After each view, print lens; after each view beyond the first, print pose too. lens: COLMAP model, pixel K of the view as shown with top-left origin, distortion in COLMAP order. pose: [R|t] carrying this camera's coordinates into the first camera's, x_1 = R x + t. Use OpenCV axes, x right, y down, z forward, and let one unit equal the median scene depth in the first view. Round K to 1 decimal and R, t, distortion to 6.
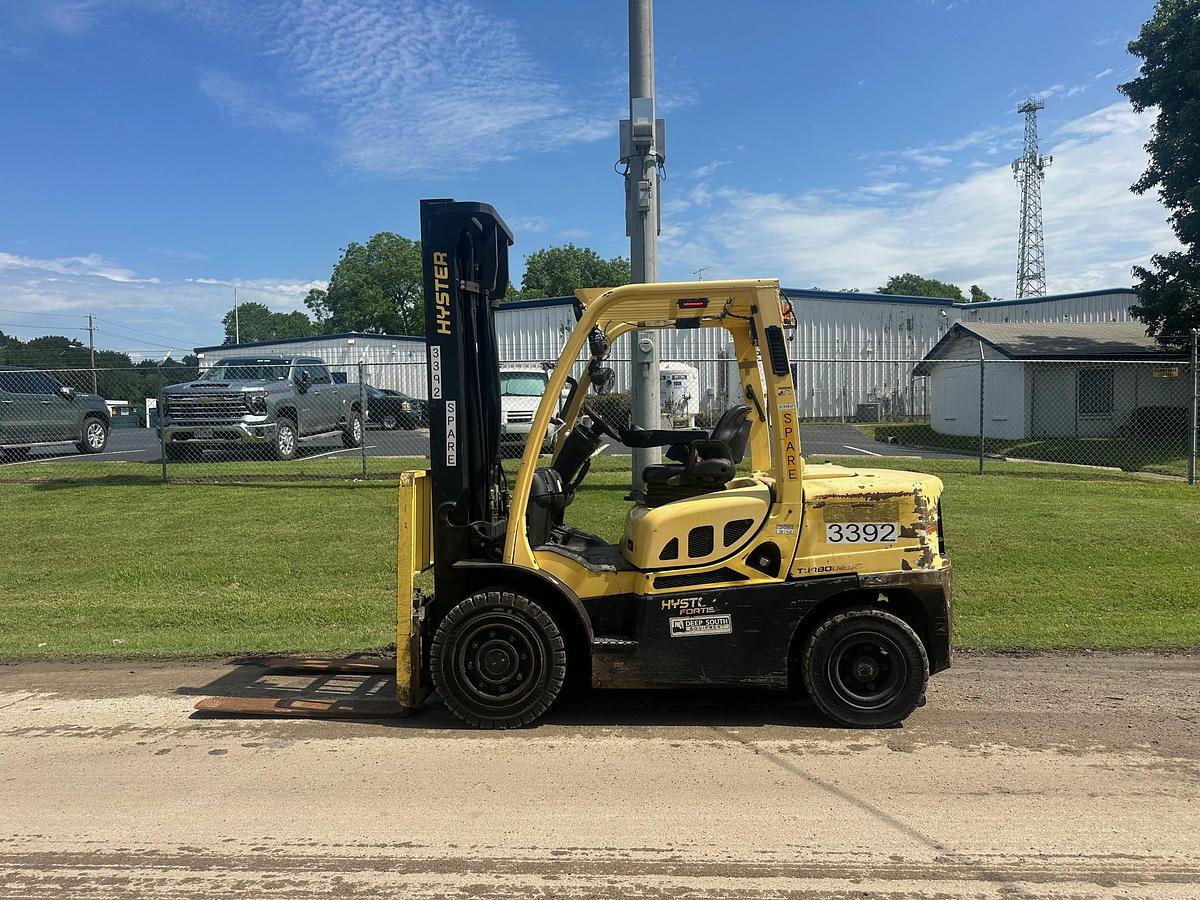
lens RADIAL K [[846.3, 0, 601.8], [0, 846.3, 465.6], [0, 0, 1]] dist [0.057788, -0.075479]
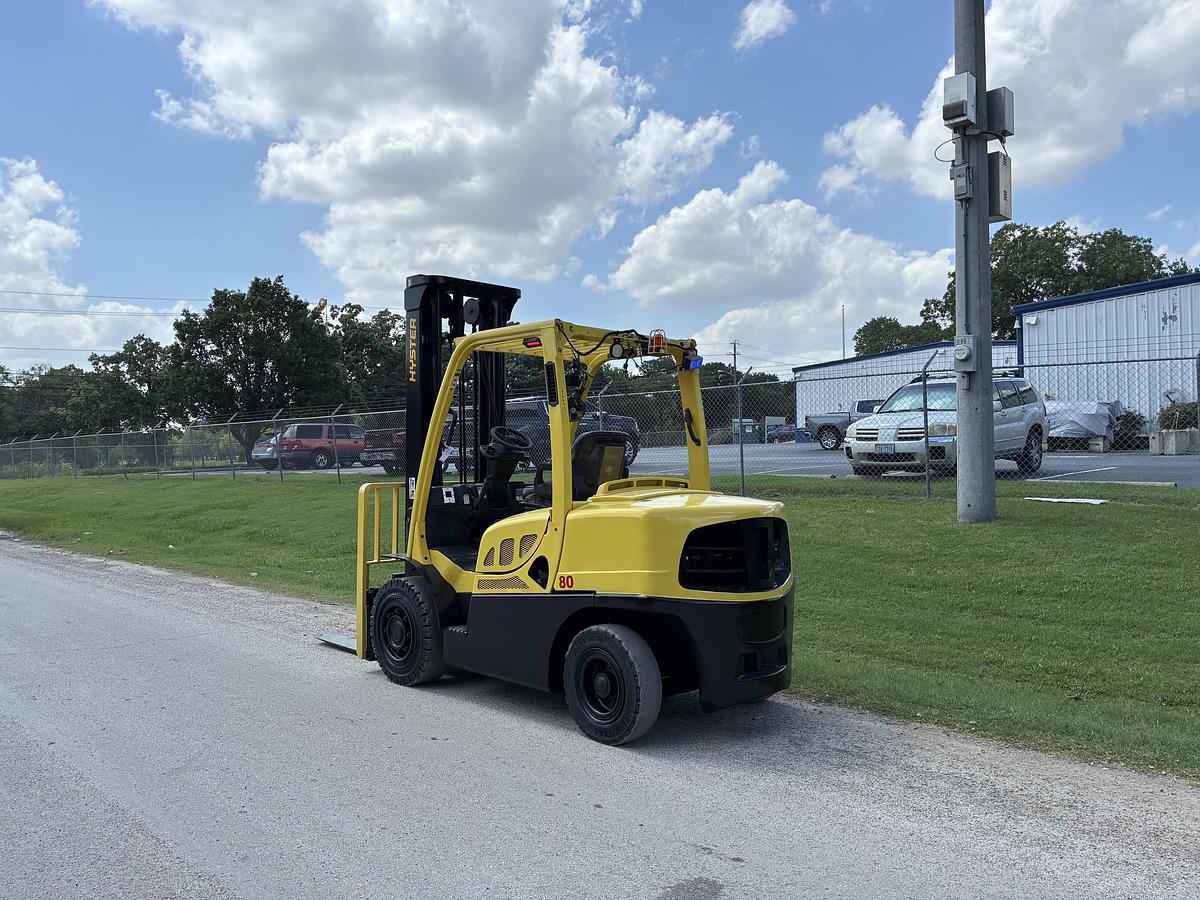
lens RADIAL K [[912.2, 0, 601.1], [0, 912.2, 439.7], [0, 0, 1]] dist [0.008720, 0.004823]
pose [[0.749071, -0.002199, -0.662486, 0.381682], [-0.029477, 0.998894, -0.036645, -0.006760], [0.661834, 0.046978, 0.748177, 0.047258]]
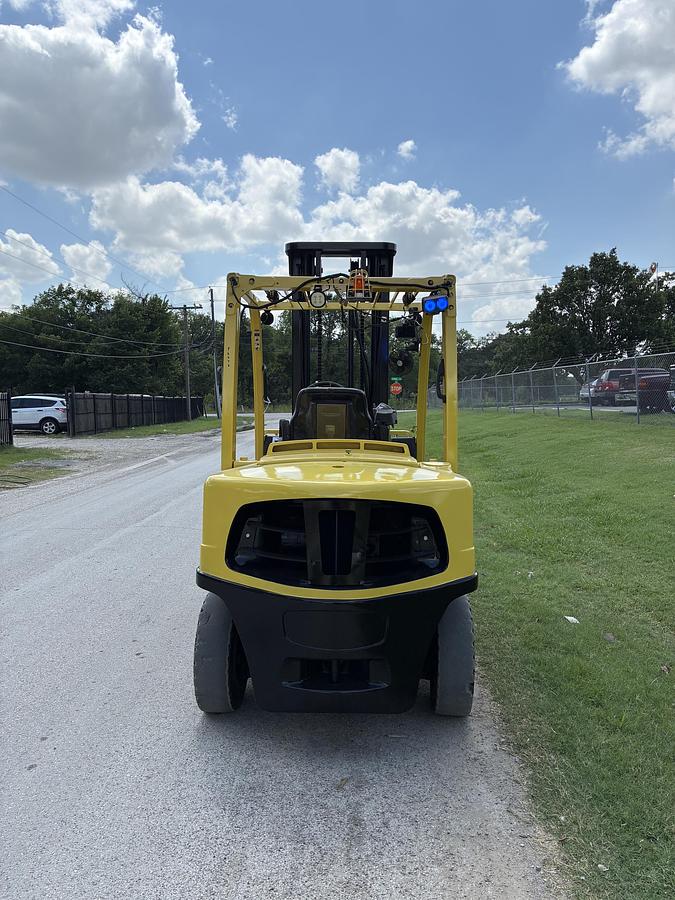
lens RADIAL K [[683.9, 0, 337.5], [0, 683.9, 450.0], [0, 0, 1]] dist [0.015034, -0.002222]
pose [[0.052237, 0.093944, -0.994206, 0.400558], [-0.036963, 0.995065, 0.092083, -0.029363], [0.997950, 0.031939, 0.055452, 0.396561]]
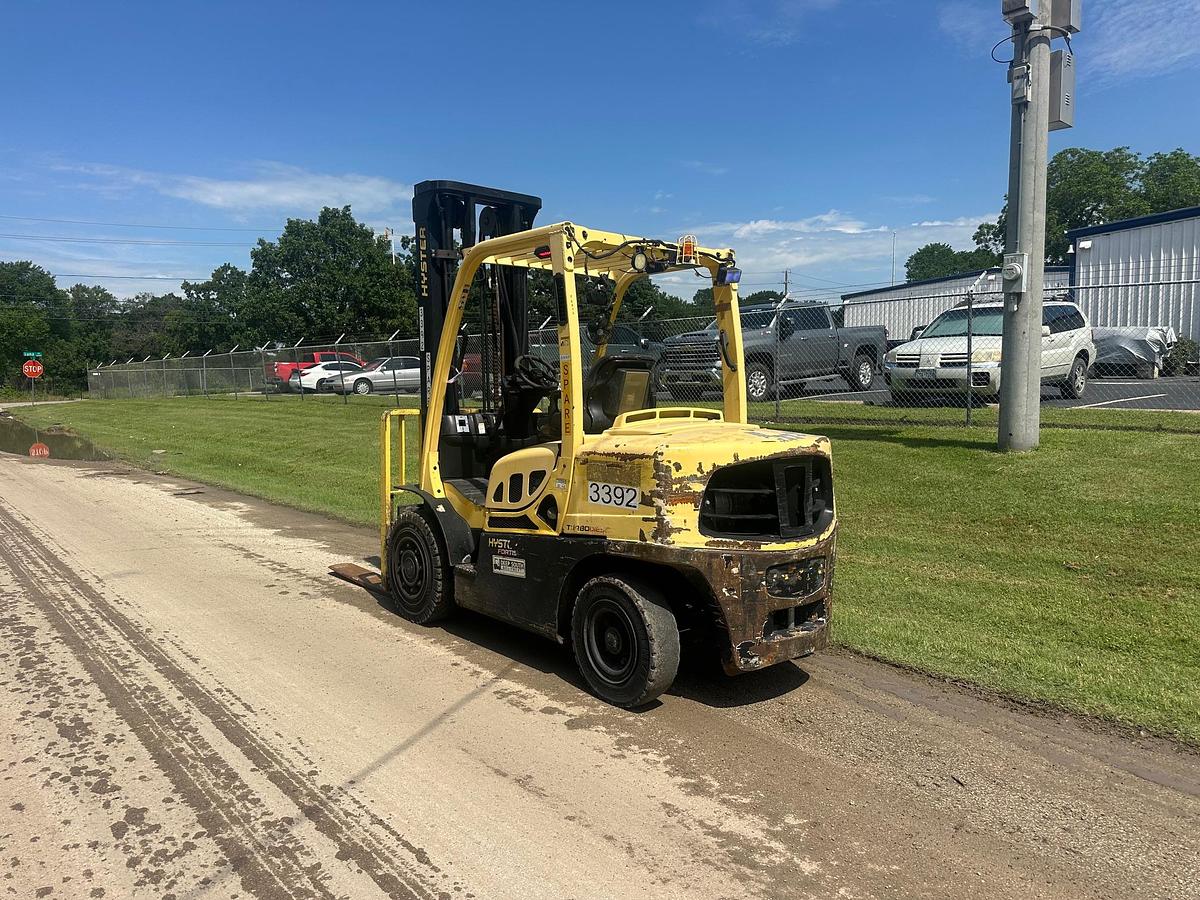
lens RADIAL K [[850.4, 0, 595.5], [0, 850.4, 460.6], [0, 0, 1]] dist [0.041261, -0.051707]
pose [[0.698023, 0.080639, -0.711520, 0.339128], [-0.036704, 0.996362, 0.076914, -0.010124], [0.715134, -0.027572, 0.698443, 0.124105]]
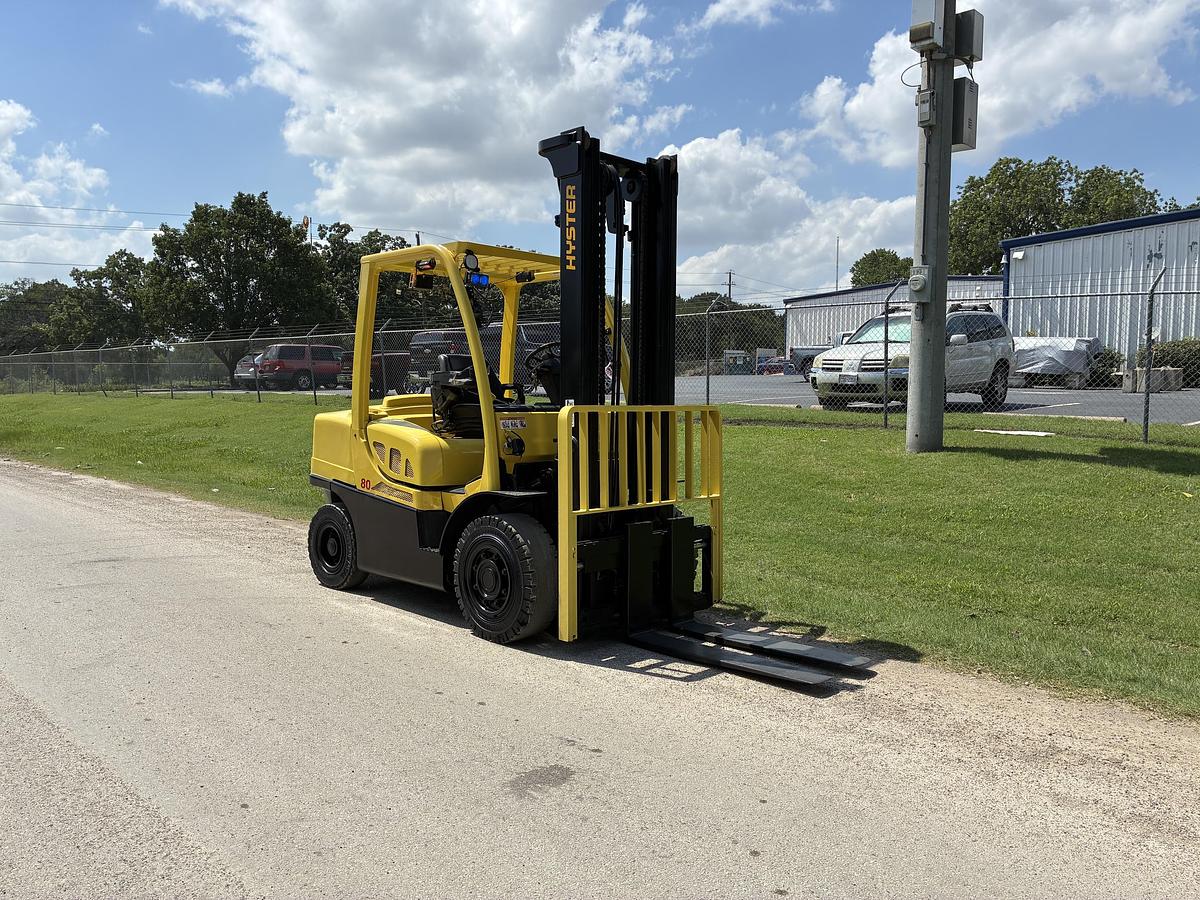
lens RADIAL K [[912.2, 0, 610.2], [0, 912.2, 447.6], [0, 0, 1]] dist [0.014346, -0.006815]
pose [[0.758181, 0.069832, -0.648294, 0.417654], [-0.050064, 0.997548, 0.048903, -0.003119], [0.650120, -0.004622, 0.759818, 0.067681]]
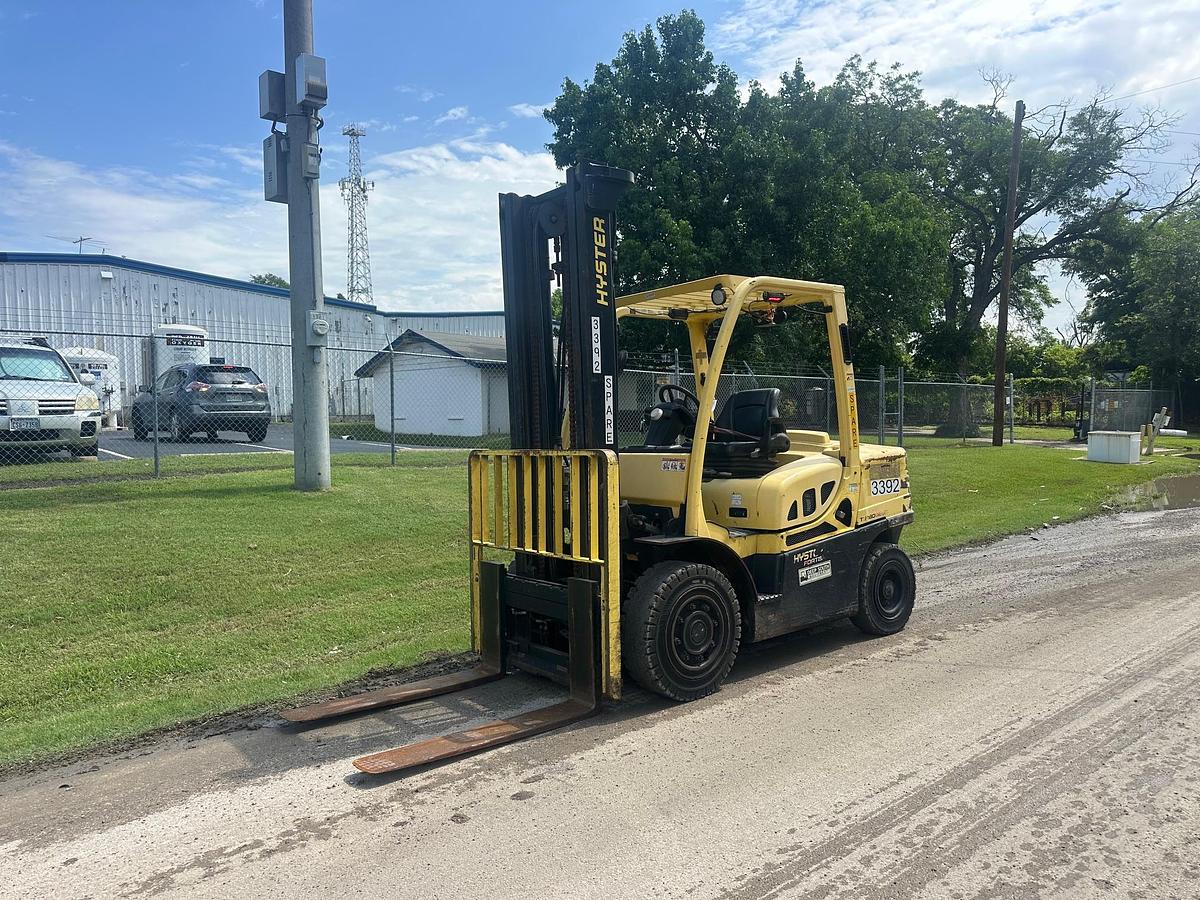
lens RADIAL K [[854.4, 0, 607.6], [0, 854.4, 451.9], [0, 0, 1]] dist [0.015073, -0.024134]
pose [[0.723075, -0.023607, 0.690366, -0.330539], [0.037516, 0.999283, -0.005123, 0.005705], [-0.689750, 0.029604, 0.723442, 0.120953]]
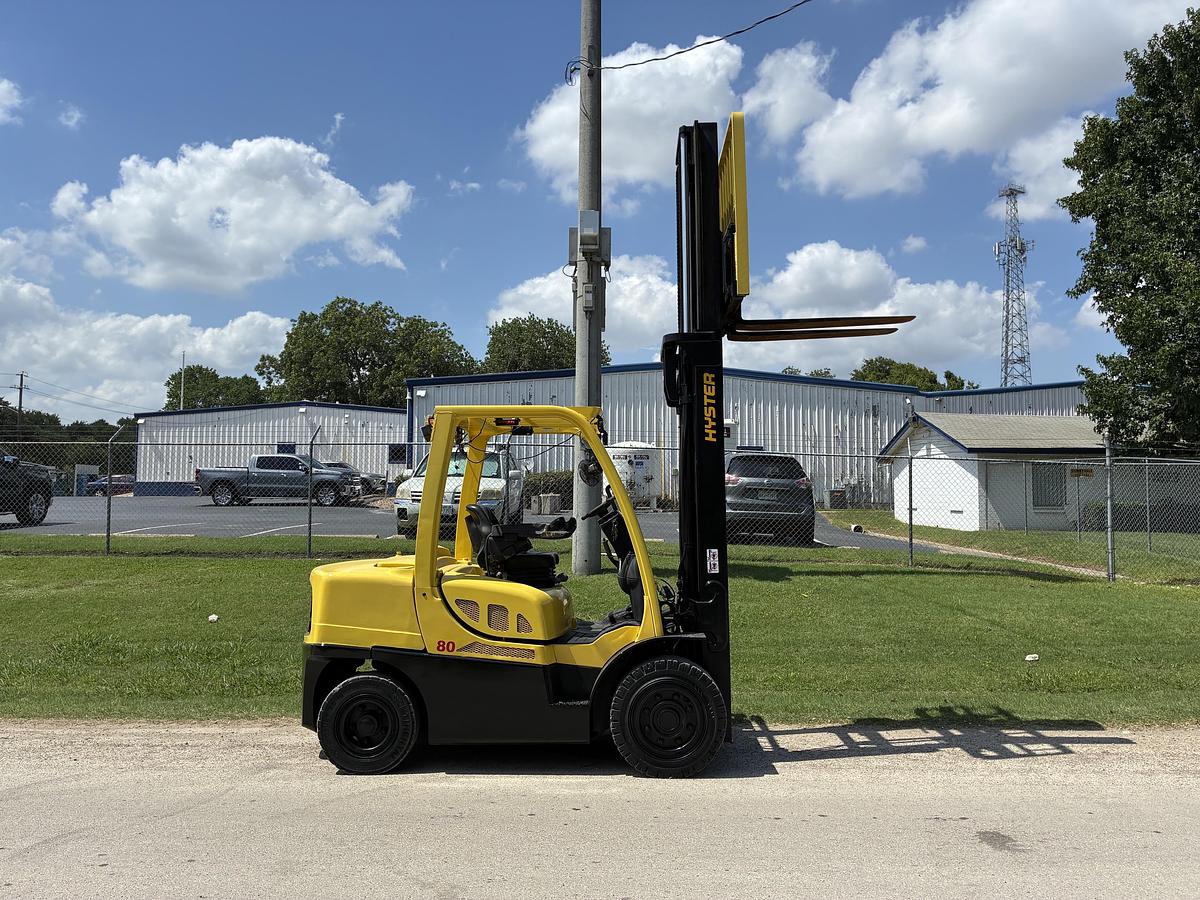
lens RADIAL K [[911.7, 0, 612.0], [0, 911.7, 449.4], [0, 0, 1]] dist [0.053246, -0.073644]
pose [[0.998816, 0.025599, 0.041359, 0.046324], [-0.021109, 0.994188, -0.105572, -0.004552], [-0.043821, 0.104574, 0.993551, -0.123406]]
